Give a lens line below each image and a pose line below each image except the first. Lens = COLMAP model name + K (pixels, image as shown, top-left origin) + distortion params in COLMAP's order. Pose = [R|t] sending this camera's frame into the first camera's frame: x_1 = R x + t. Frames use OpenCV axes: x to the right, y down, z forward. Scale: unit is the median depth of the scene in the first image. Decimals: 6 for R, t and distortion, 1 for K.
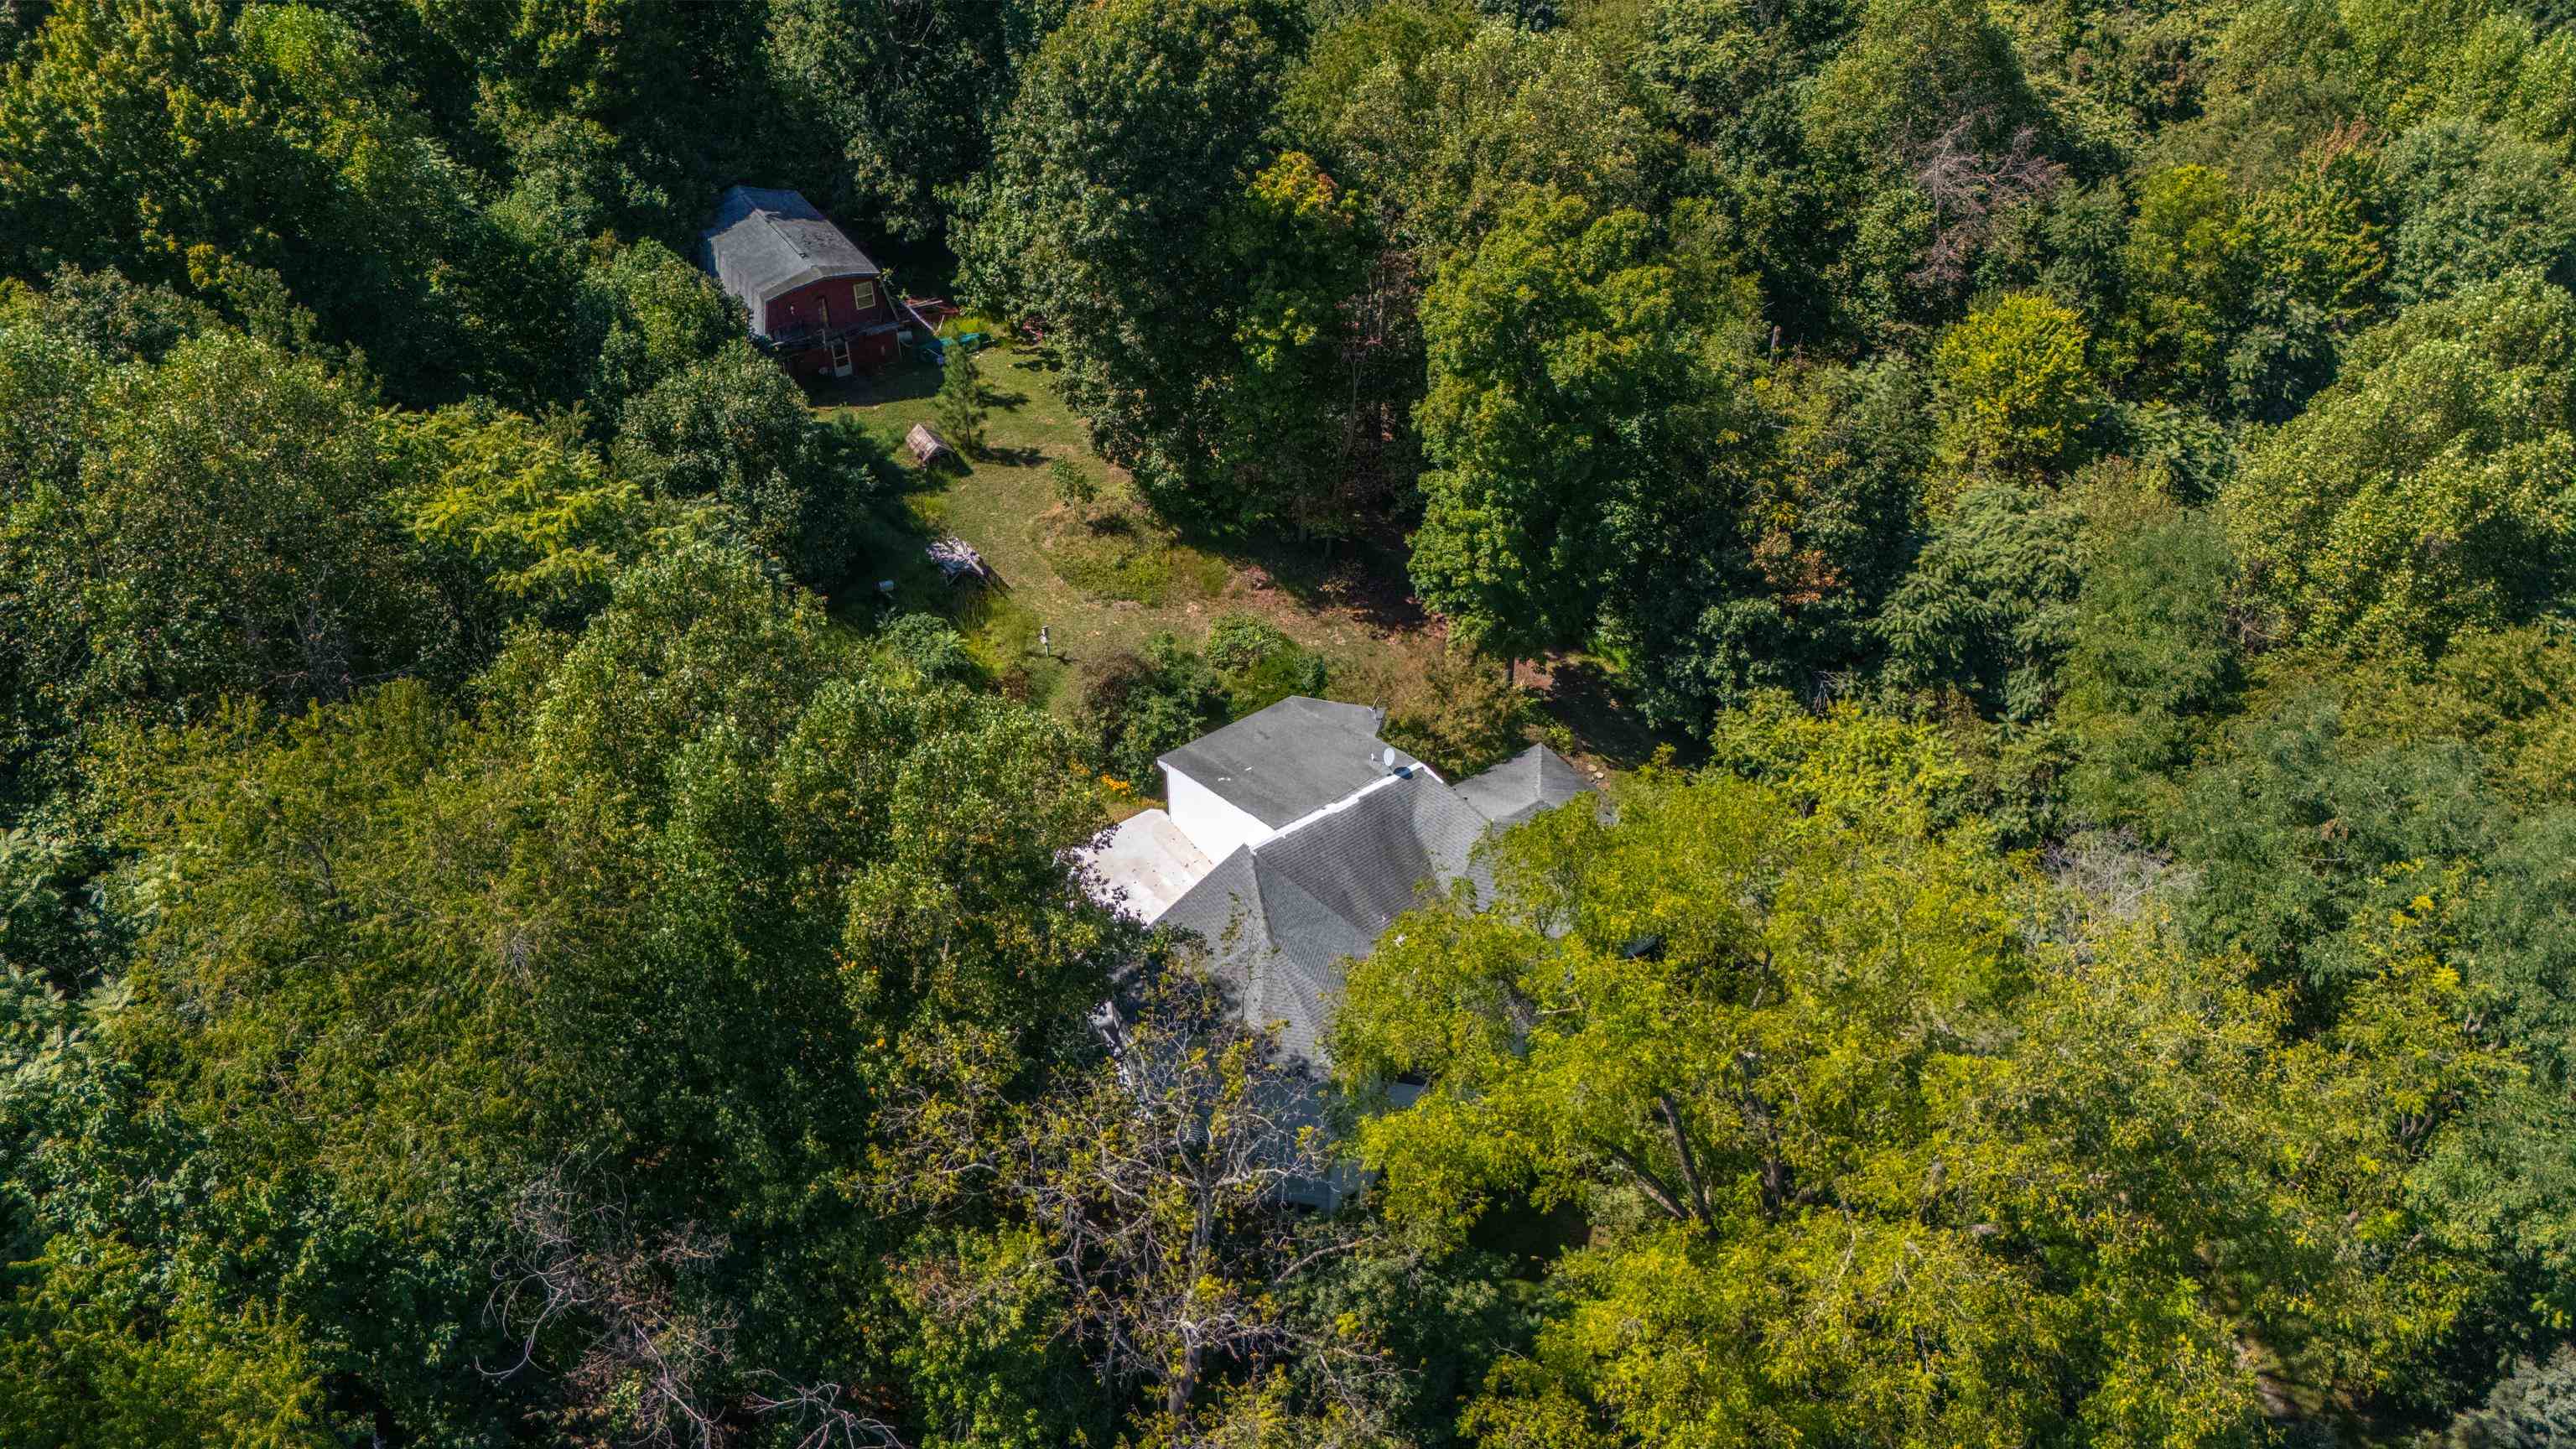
lens RADIAL K [[1912.8, 0, 1274.5], [0, 1912.8, 703.3], [0, 0, 1]] dist [0.072203, -0.075038]
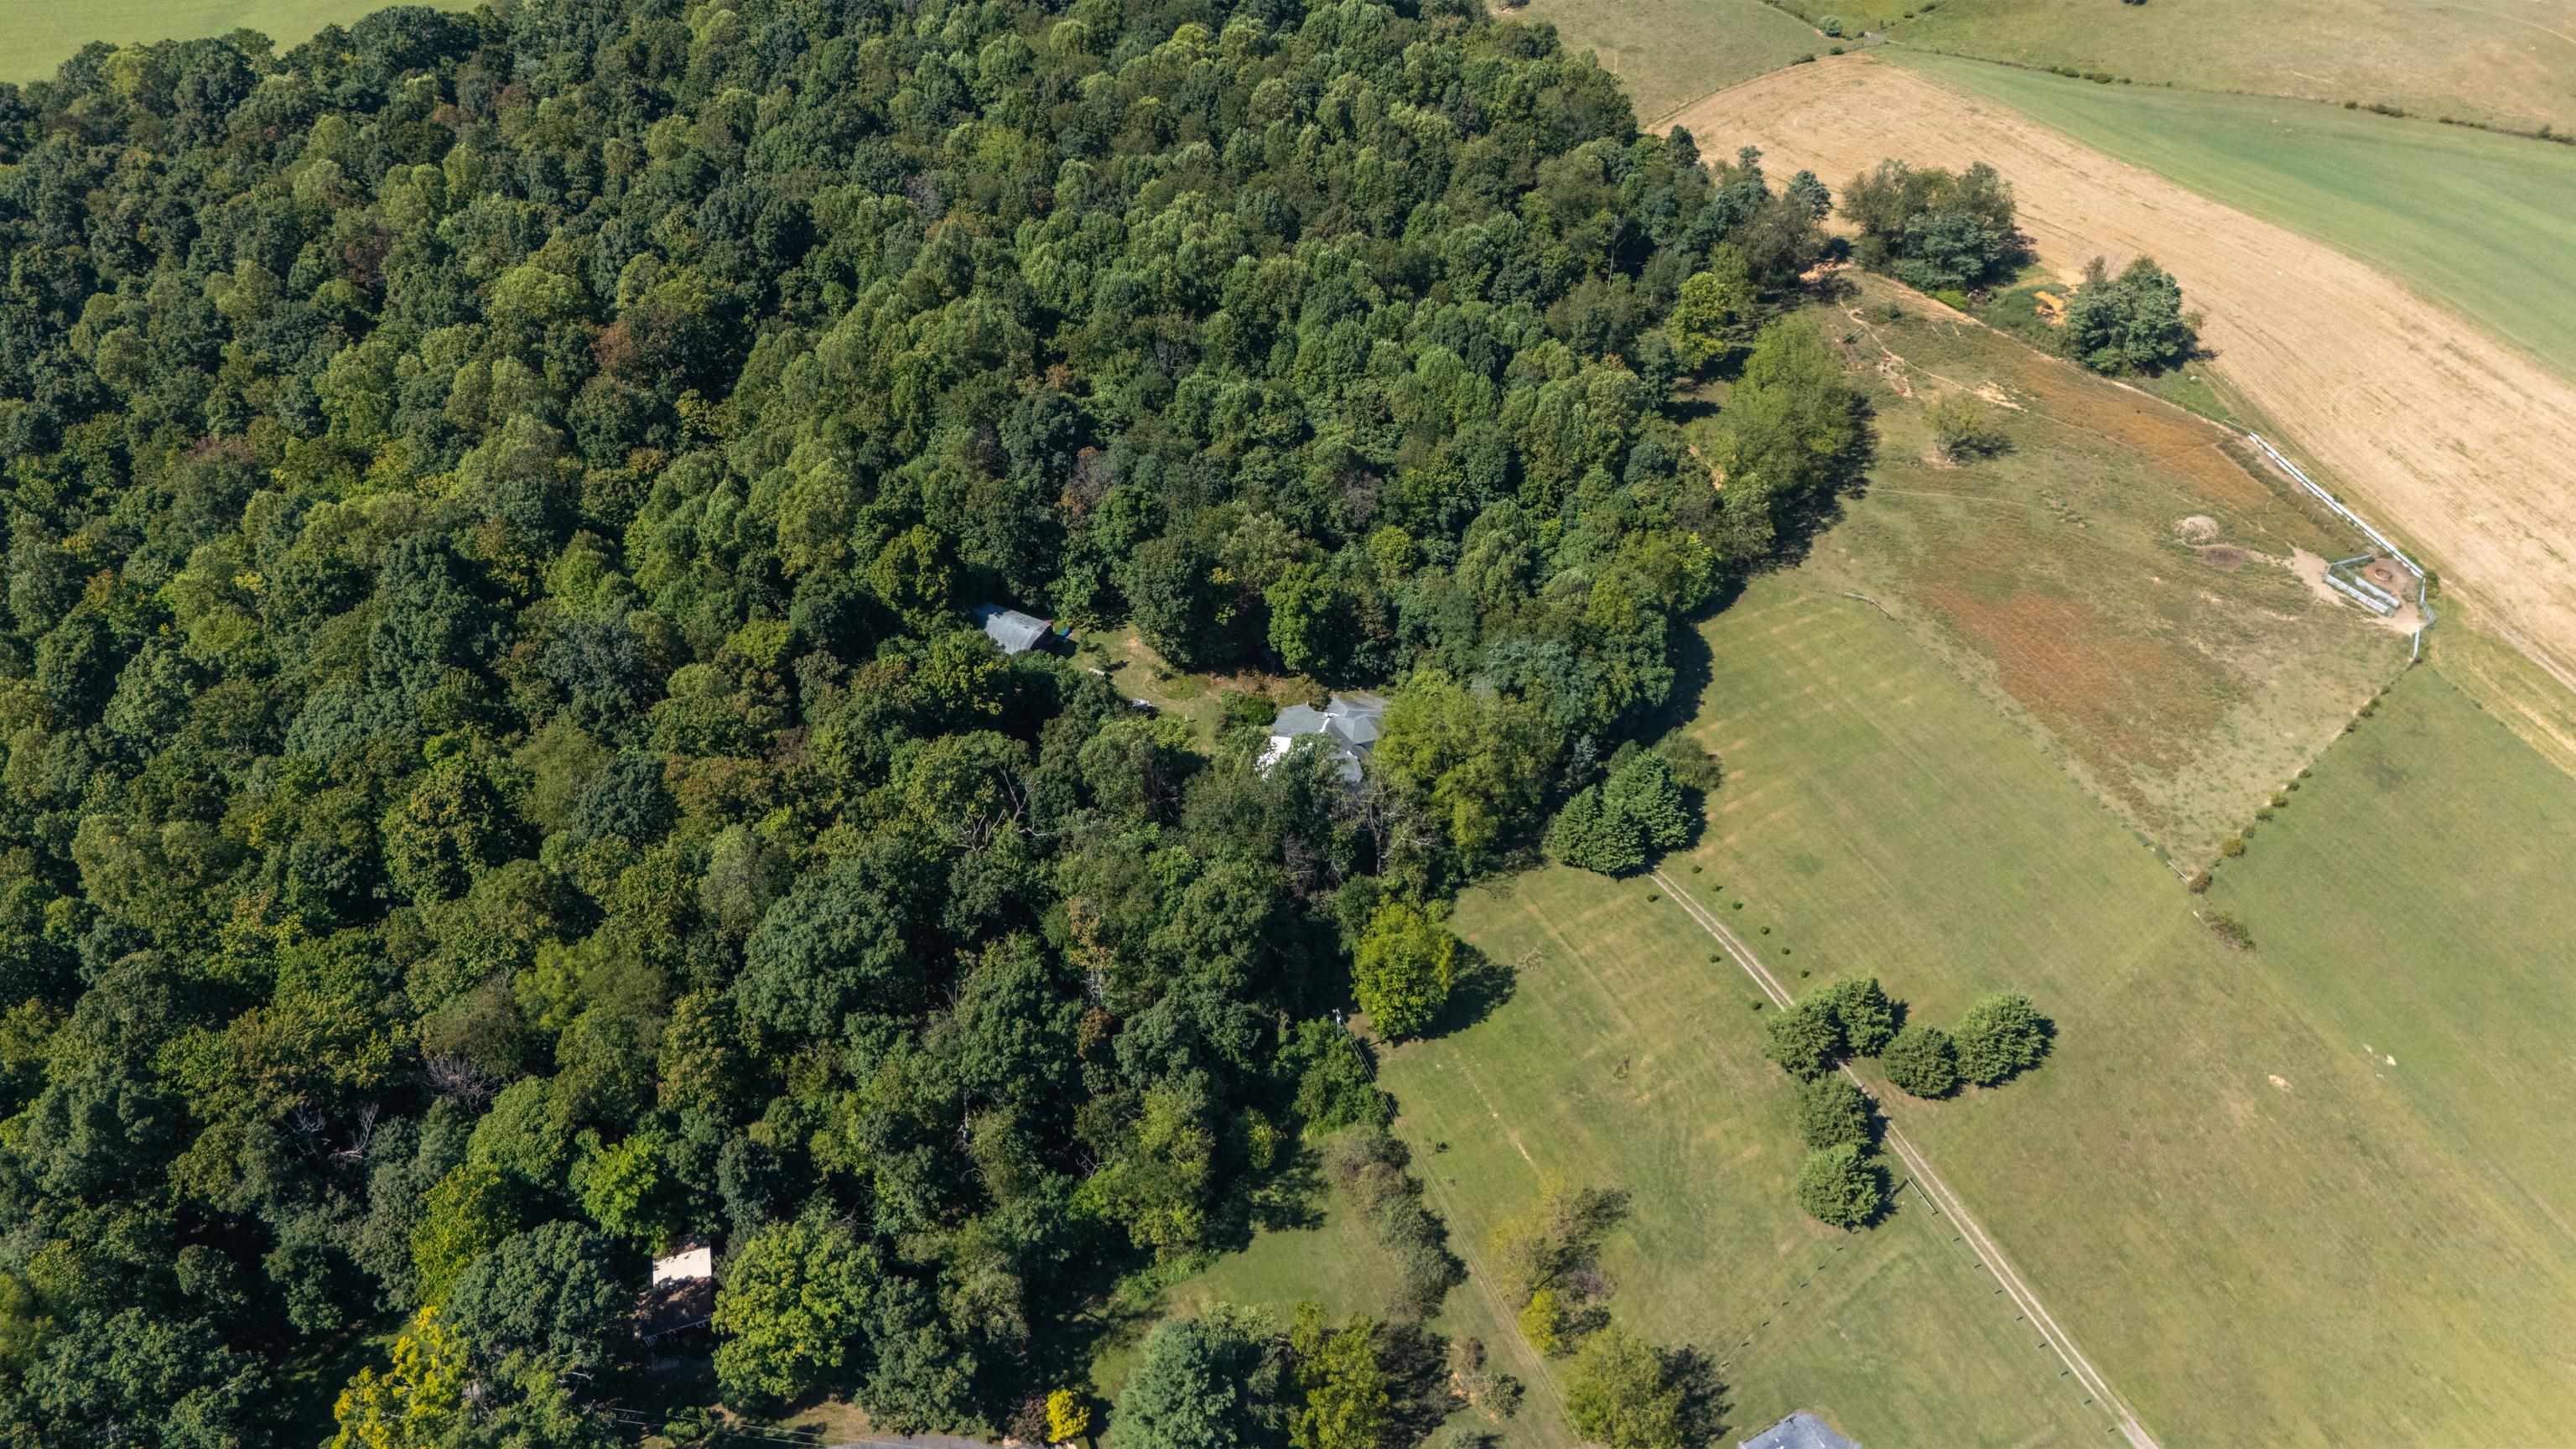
lens RADIAL K [[1912.8, 0, 1291.6], [0, 1912.8, 711.6], [0, 0, 1]] dist [0.072203, -0.075038]
pose [[0.855278, -0.367065, 0.365737, -1.215022], [0.332727, 0.930128, 0.155421, -0.517827], [-0.397231, -0.011238, 0.917650, -2.235468]]
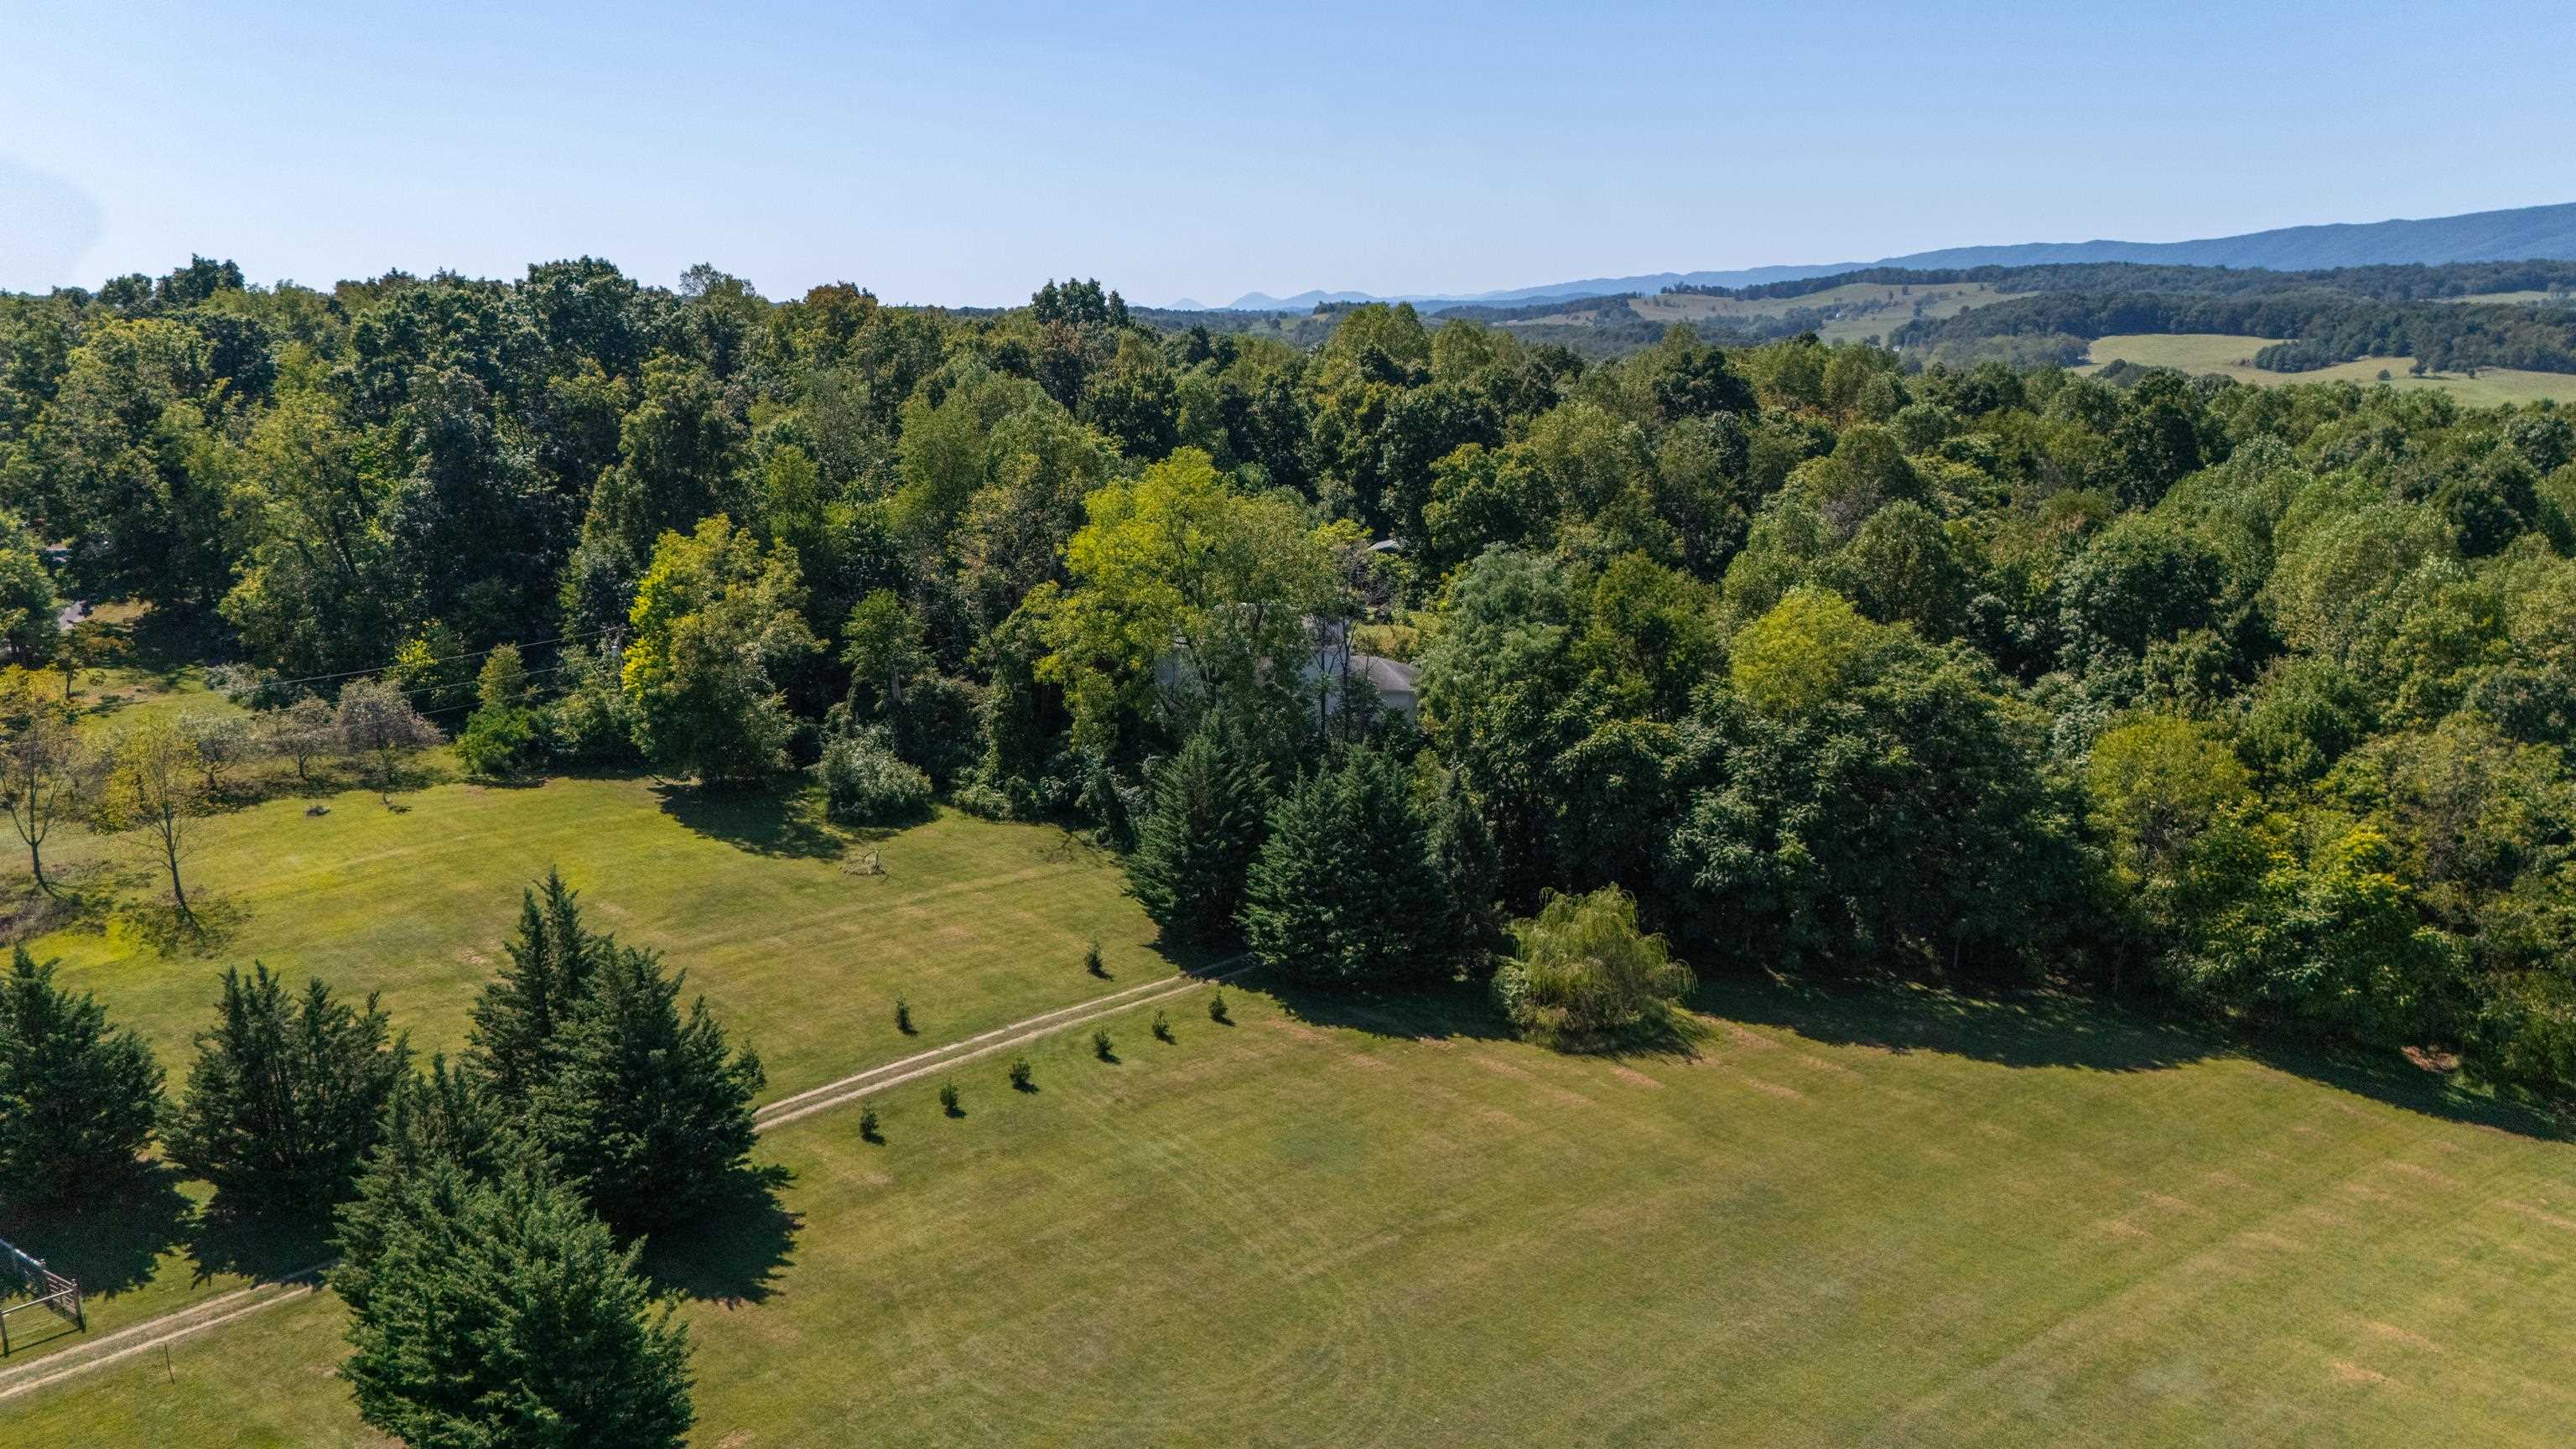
lens RADIAL K [[1912.8, 0, 1293.3], [0, 1912.8, 727.0], [0, 0, 1]] dist [0.072203, -0.075038]
pose [[0.696673, 0.148895, -0.701767, 1.378536], [-0.444885, 0.857074, -0.259809, 0.620661], [0.562782, 0.493208, 0.663342, -0.401324]]
